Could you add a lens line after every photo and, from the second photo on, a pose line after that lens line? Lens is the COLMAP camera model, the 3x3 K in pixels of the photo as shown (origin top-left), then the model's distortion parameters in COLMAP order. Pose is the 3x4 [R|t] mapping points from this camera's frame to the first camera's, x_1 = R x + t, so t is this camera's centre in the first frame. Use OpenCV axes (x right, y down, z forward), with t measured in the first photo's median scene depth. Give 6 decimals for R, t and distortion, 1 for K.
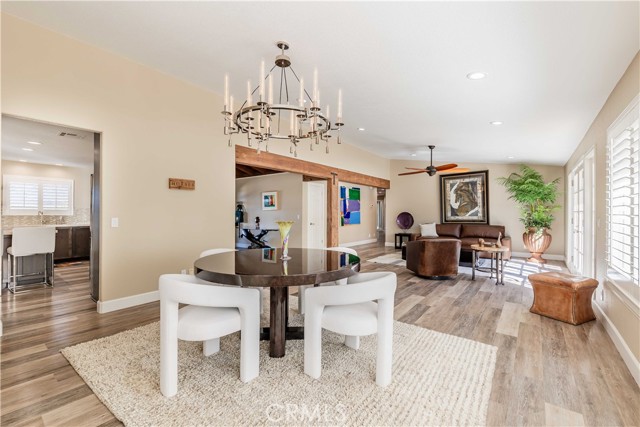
lens RADIAL K [[268.8, 0, 318.5], [0, 268.8, 214.2], [0, 0, 1]] dist [-0.000244, -0.000160]
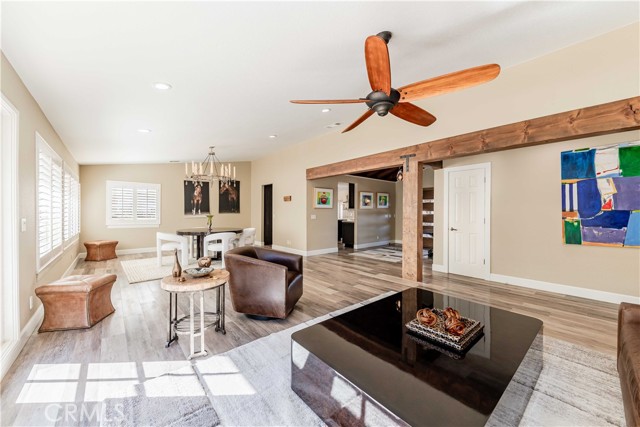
lens RADIAL K [[244.7, 0, 320.0], [0, 244.7, 213.5], [0, 0, 1]] dist [0.008380, -0.000078]
pose [[-0.178367, 0.001197, -0.983963, 0.622064], [-0.005786, 0.999981, 0.002266, -0.002953], [0.983947, 0.006097, -0.178356, 0.774921]]
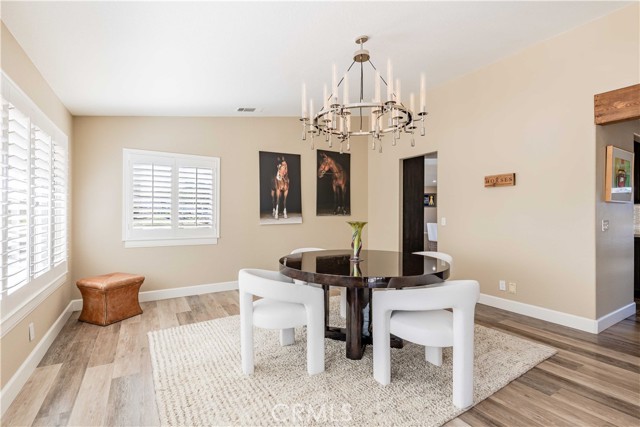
lens RADIAL K [[306.7, 0, 322.7], [0, 306.7, 215.5], [0, 0, 1]] dist [0.001855, 0.000369]
pose [[-0.344636, 0.002776, -0.938732, 0.301528], [-0.002397, 0.999990, 0.003838, -0.001907], [0.938733, 0.003573, -0.344626, 0.409504]]
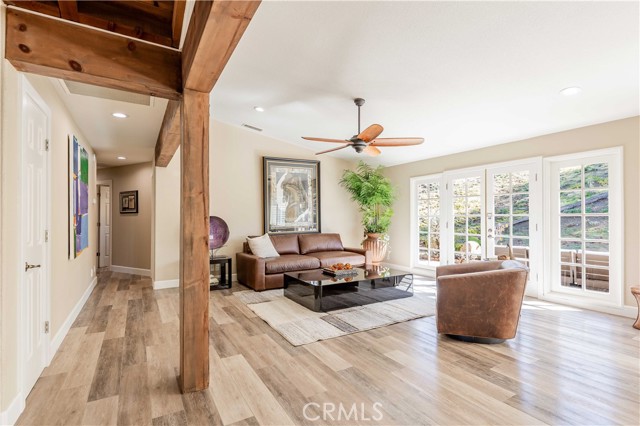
lens RADIAL K [[306.7, 0, 322.7], [0, 306.7, 215.0], [0, 0, 1]] dist [0.001855, 0.000369]
pose [[0.345686, 0.003604, 0.938343, -0.181547], [0.006984, 0.999955, -0.006413, -0.005044], [-0.938324, 0.008770, 0.345645, 0.672758]]
